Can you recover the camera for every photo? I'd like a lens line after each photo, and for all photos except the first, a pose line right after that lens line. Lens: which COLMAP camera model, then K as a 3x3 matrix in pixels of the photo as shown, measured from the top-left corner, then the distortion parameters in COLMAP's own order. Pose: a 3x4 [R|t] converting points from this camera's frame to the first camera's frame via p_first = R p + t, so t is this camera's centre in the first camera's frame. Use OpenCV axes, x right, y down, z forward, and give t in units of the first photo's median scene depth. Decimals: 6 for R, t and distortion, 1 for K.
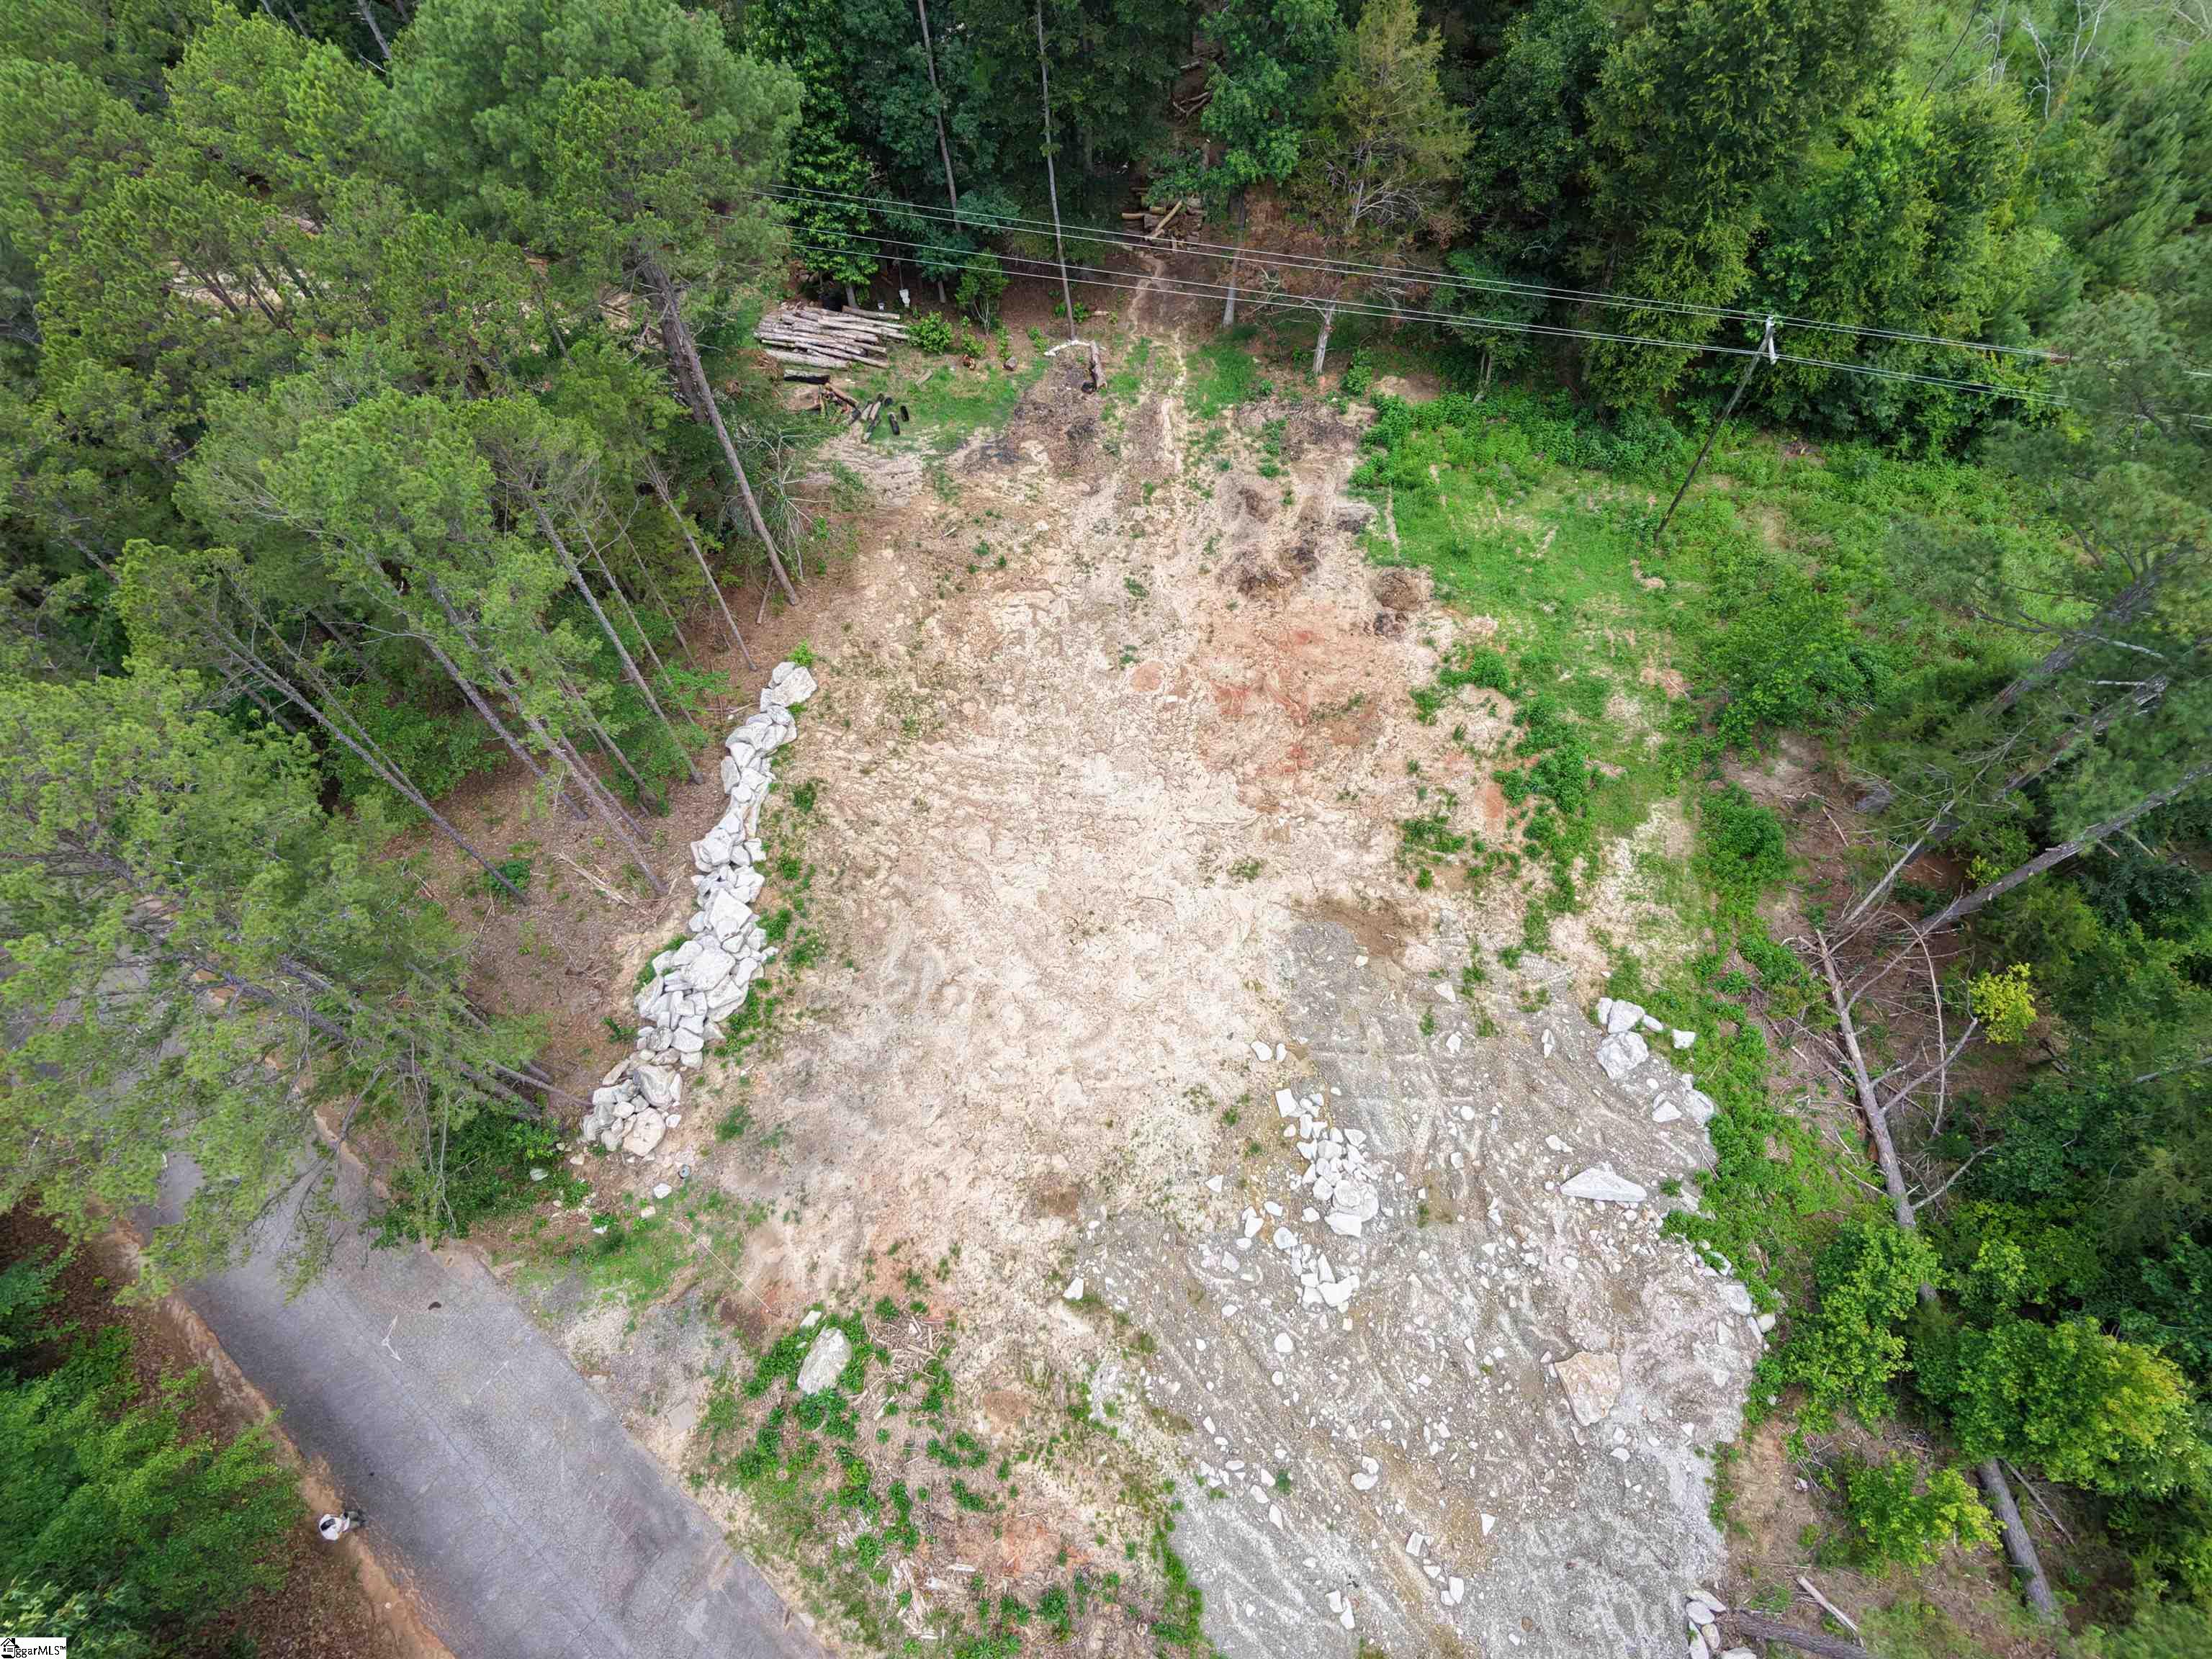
lens RADIAL K [[1059.6, 0, 1107.1], [0, 1059.6, 829.9], [0, 0, 1]] dist [0.000969, 0.000000]
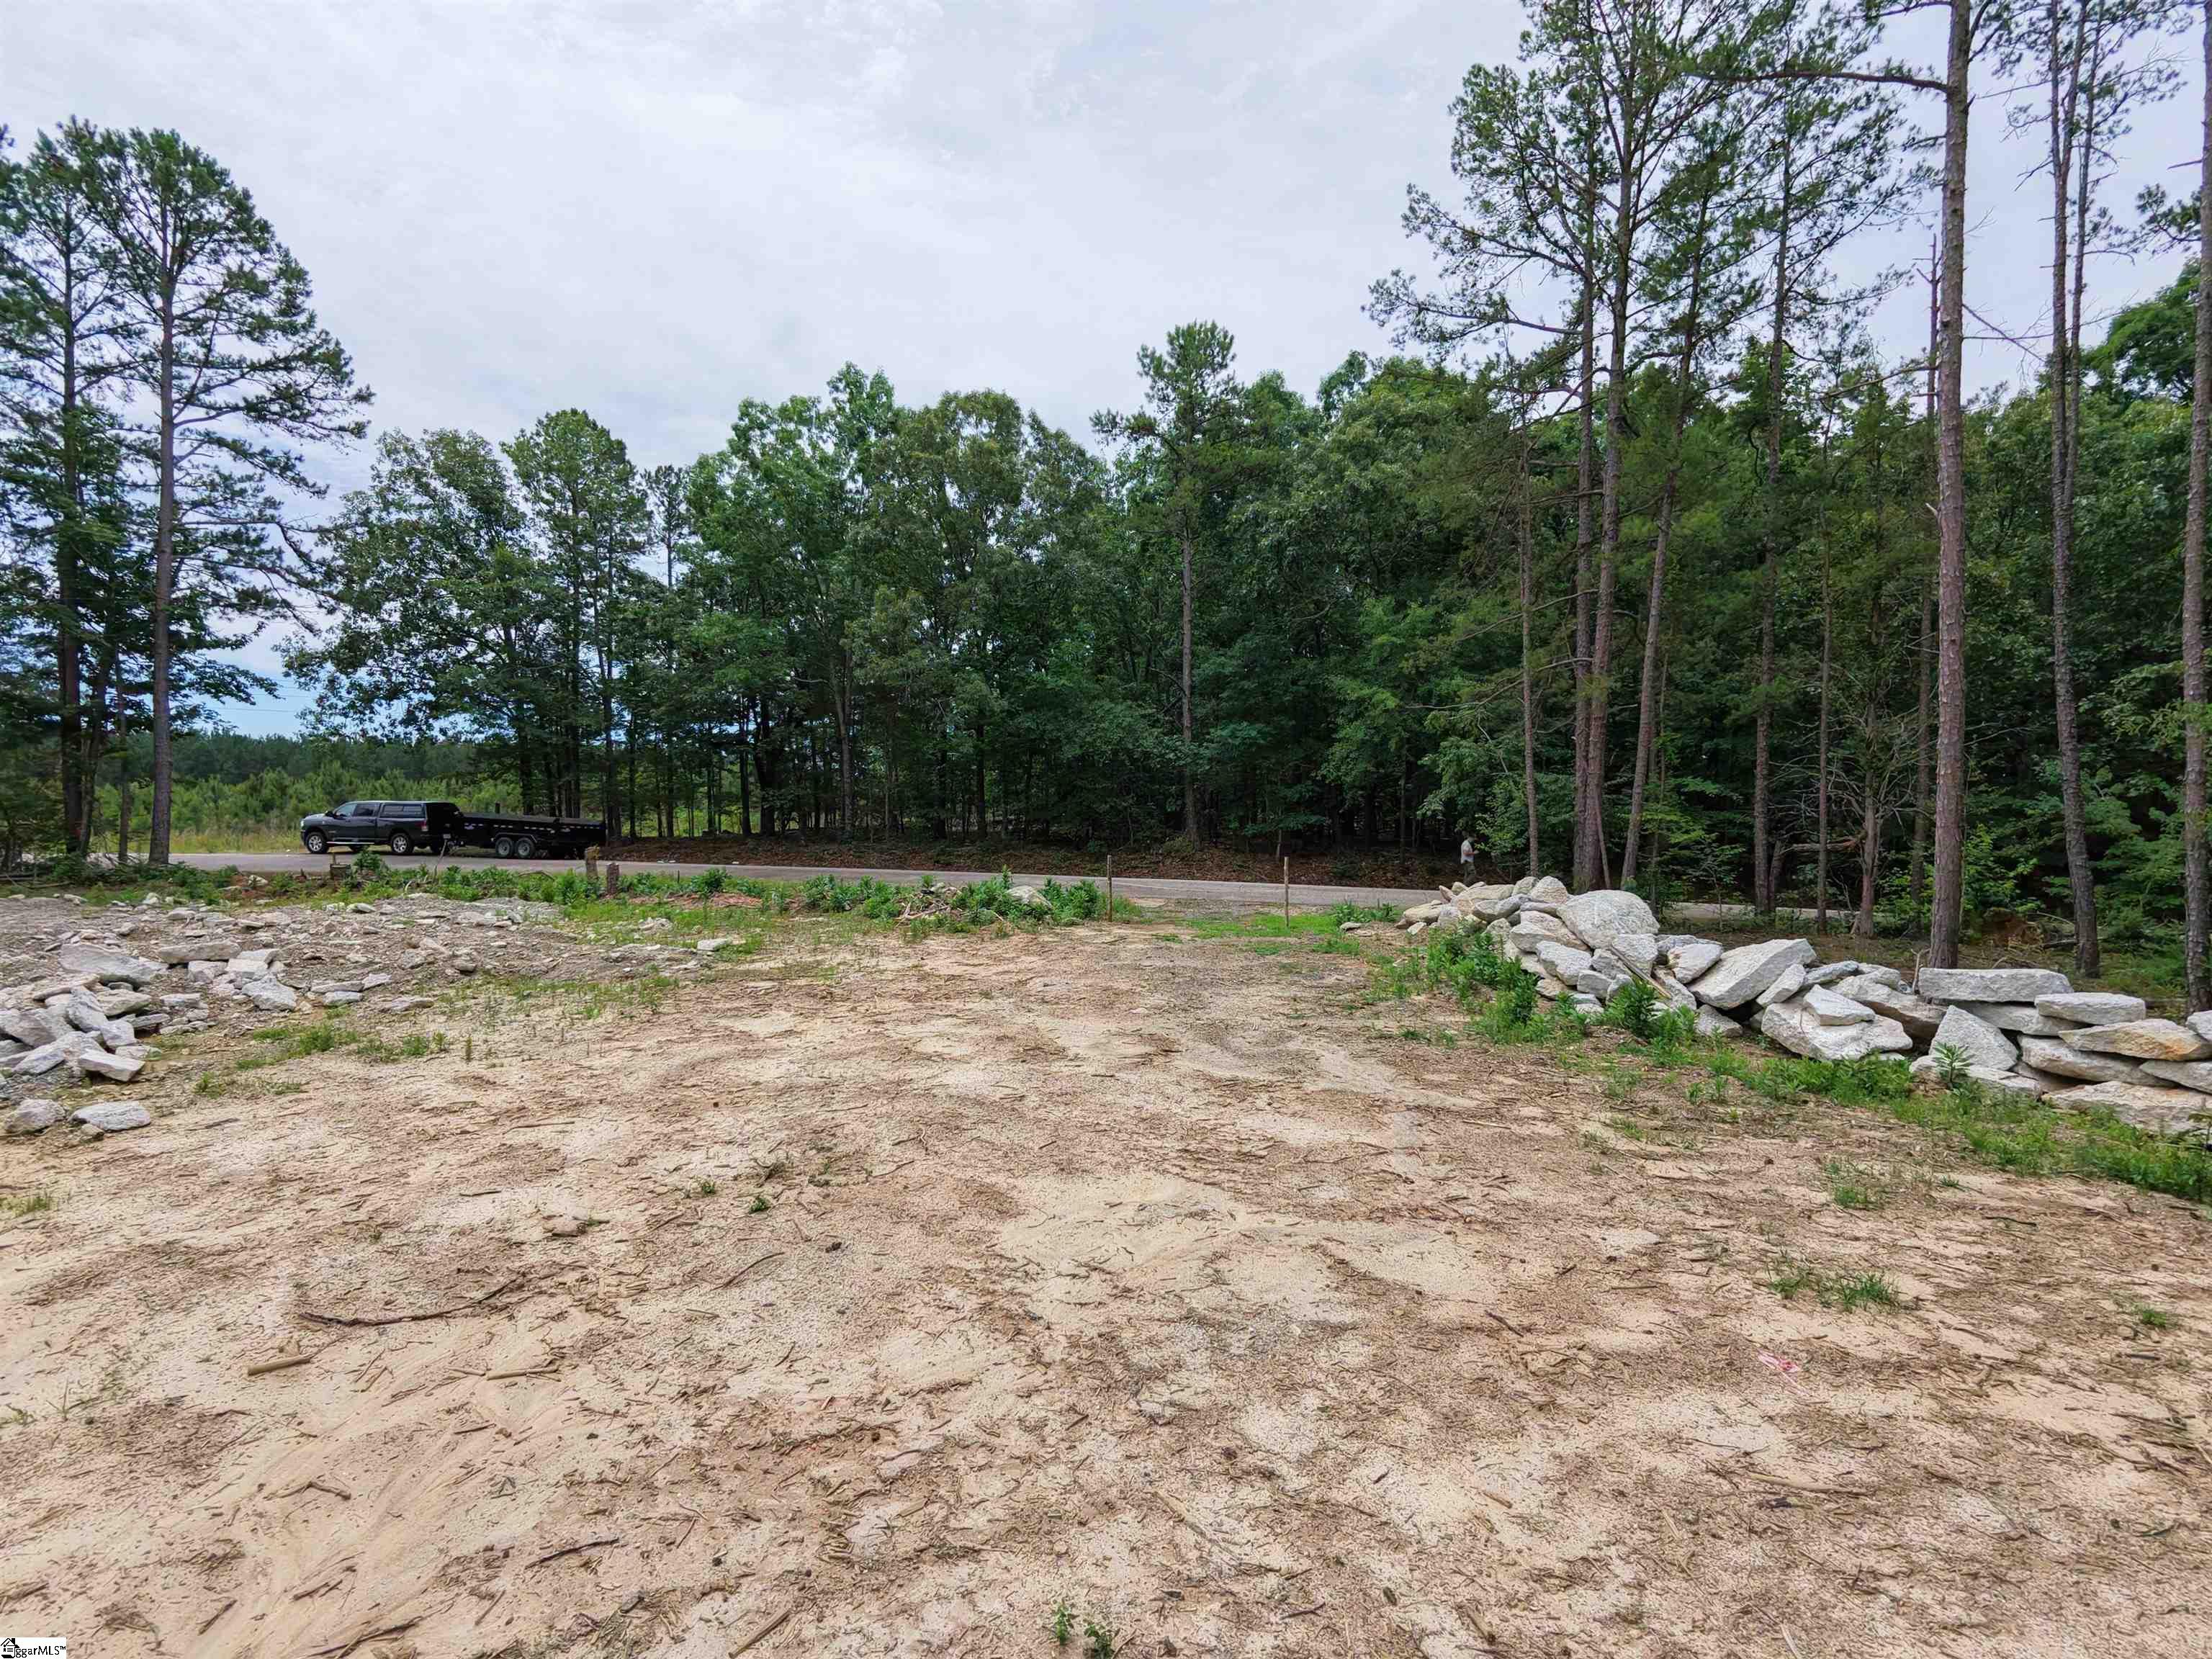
lens RADIAL K [[1059.6, 0, 1104.8], [0, 1059.6, 824.8], [0, 0, 1]] dist [0.000969, 0.000000]
pose [[-0.914956, -0.007982, -0.403474, 0.009582], [-0.359516, 0.470277, 0.805970, -0.176196], [0.183311, 0.882483, -0.433153, 1.096992]]
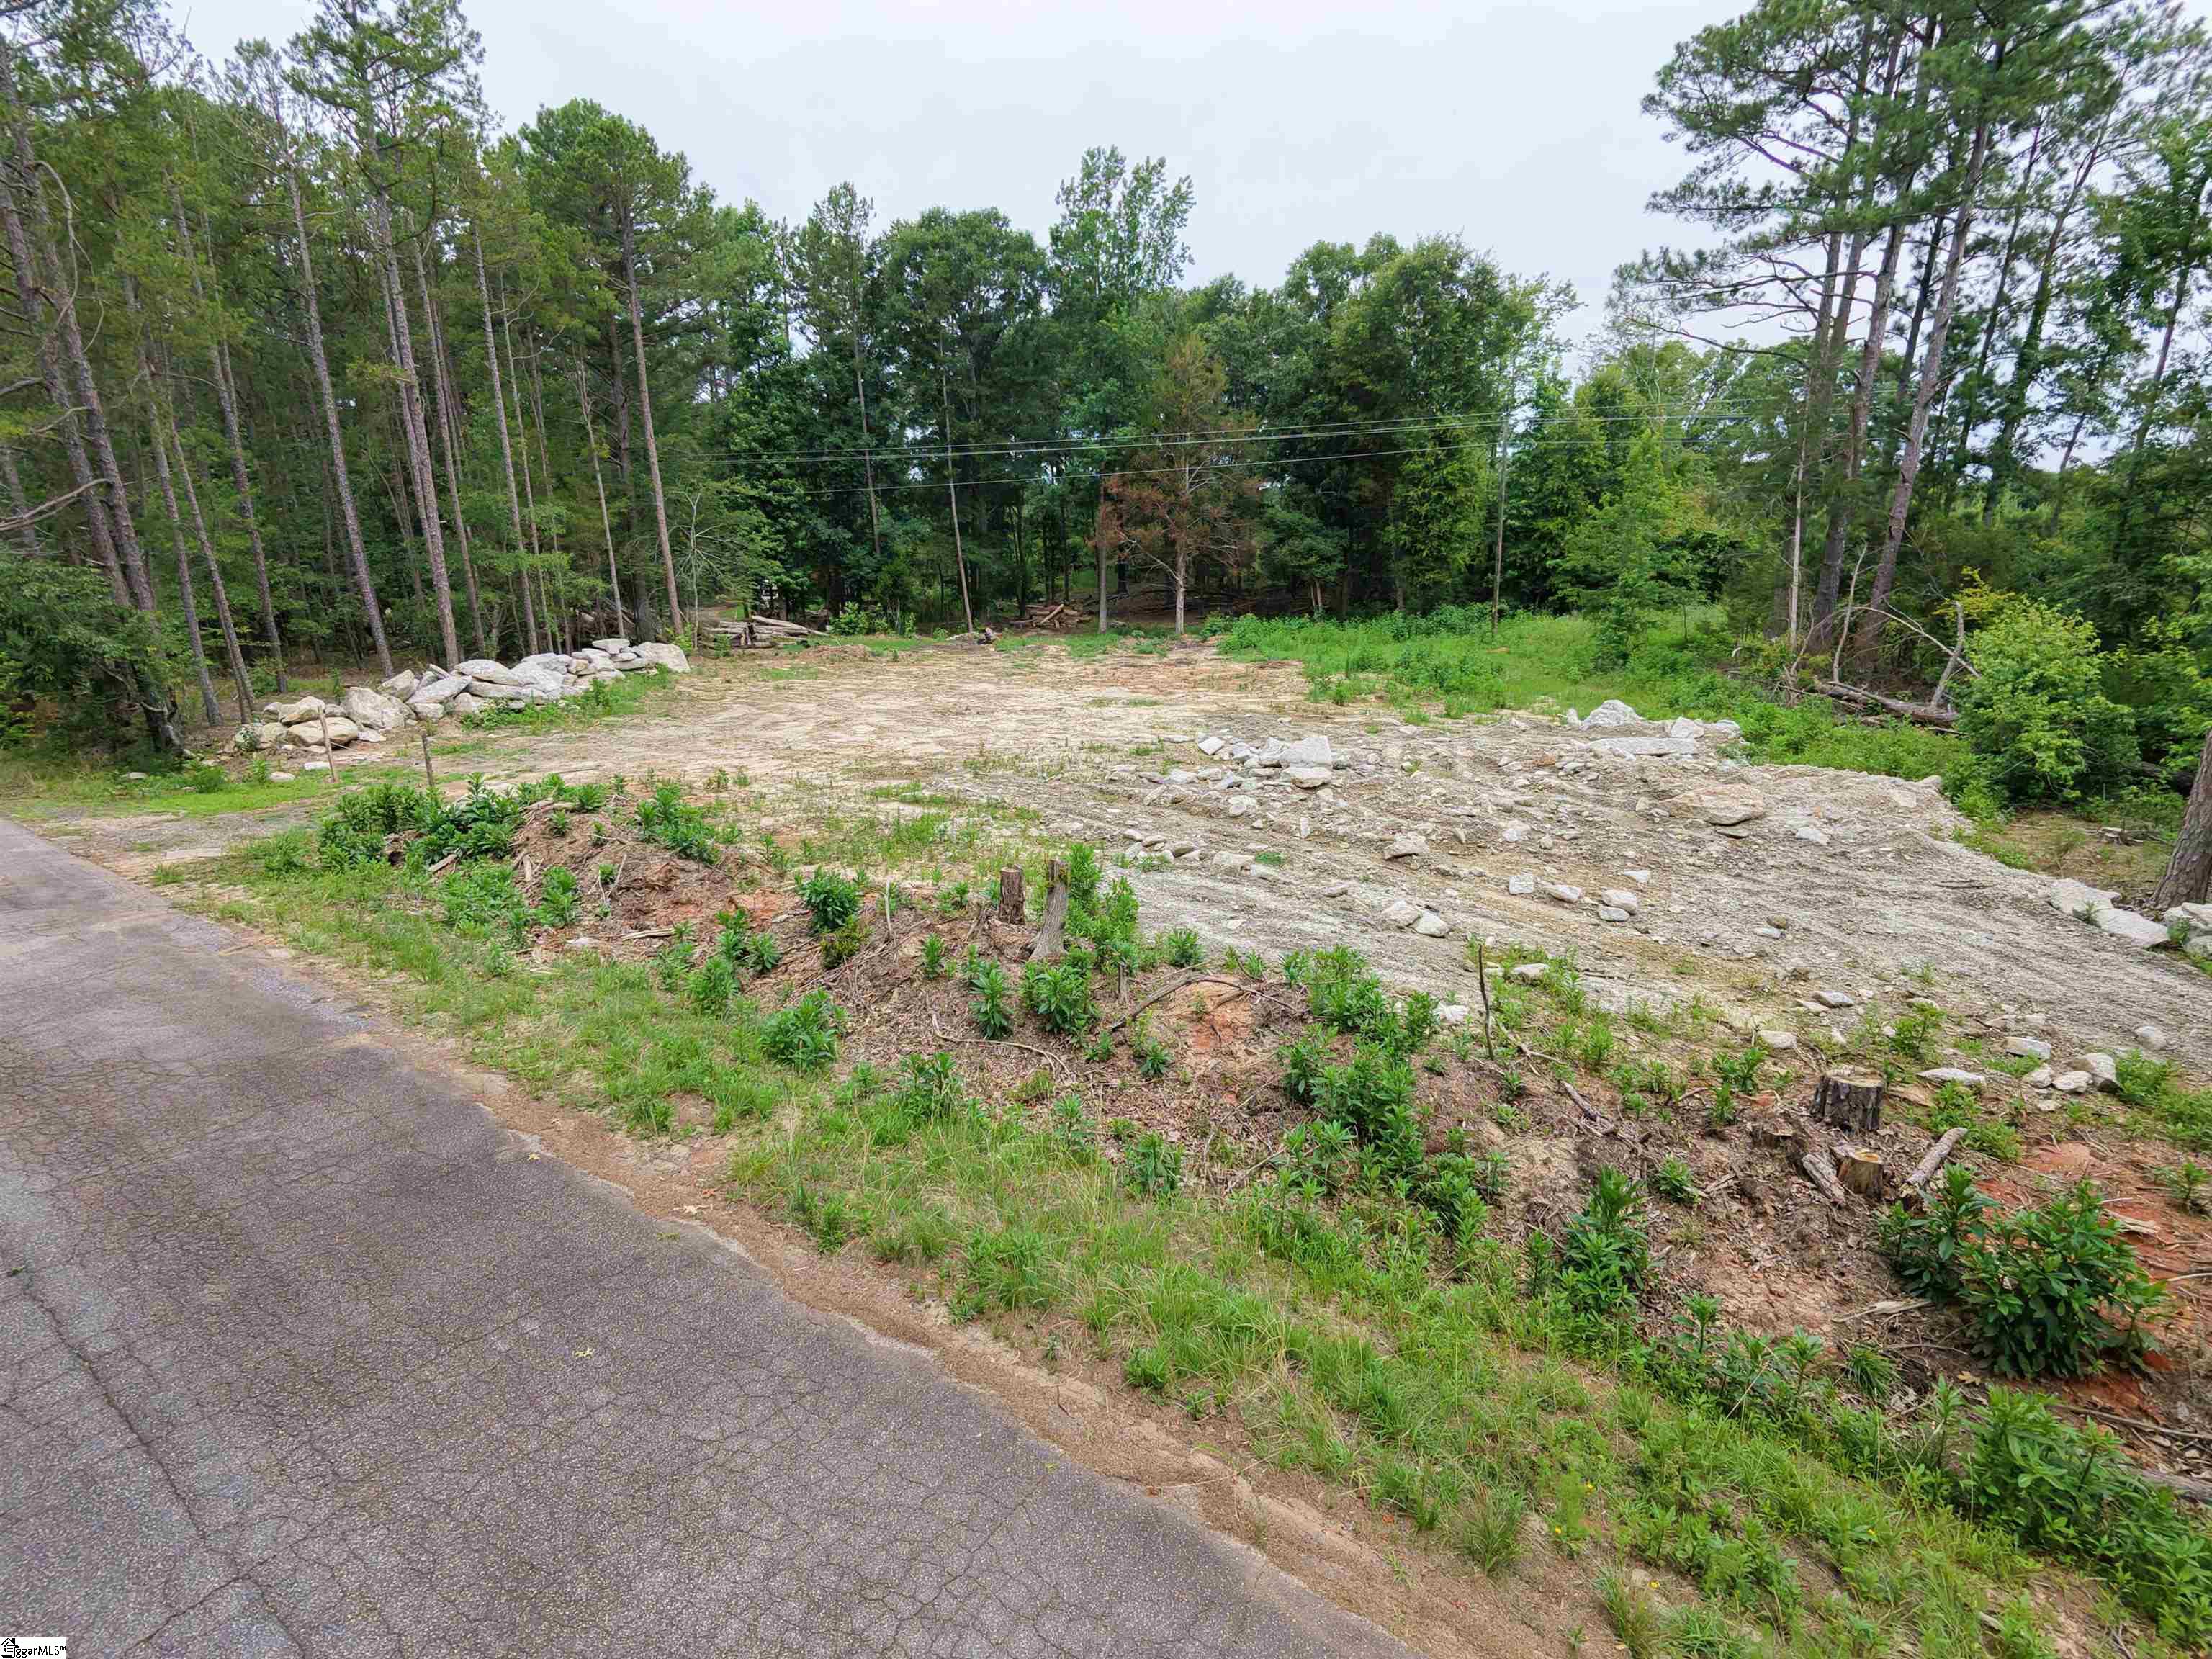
lens RADIAL K [[1059.6, 0, 1102.2], [0, 1059.6, 826.4], [0, 0, 1]] dist [0.000969, 0.000000]
pose [[0.996679, -0.029370, 0.075951, 0.028253], [0.073969, 0.716598, -0.693553, 0.793524], [-0.034057, 0.696867, 0.716391, 0.469396]]
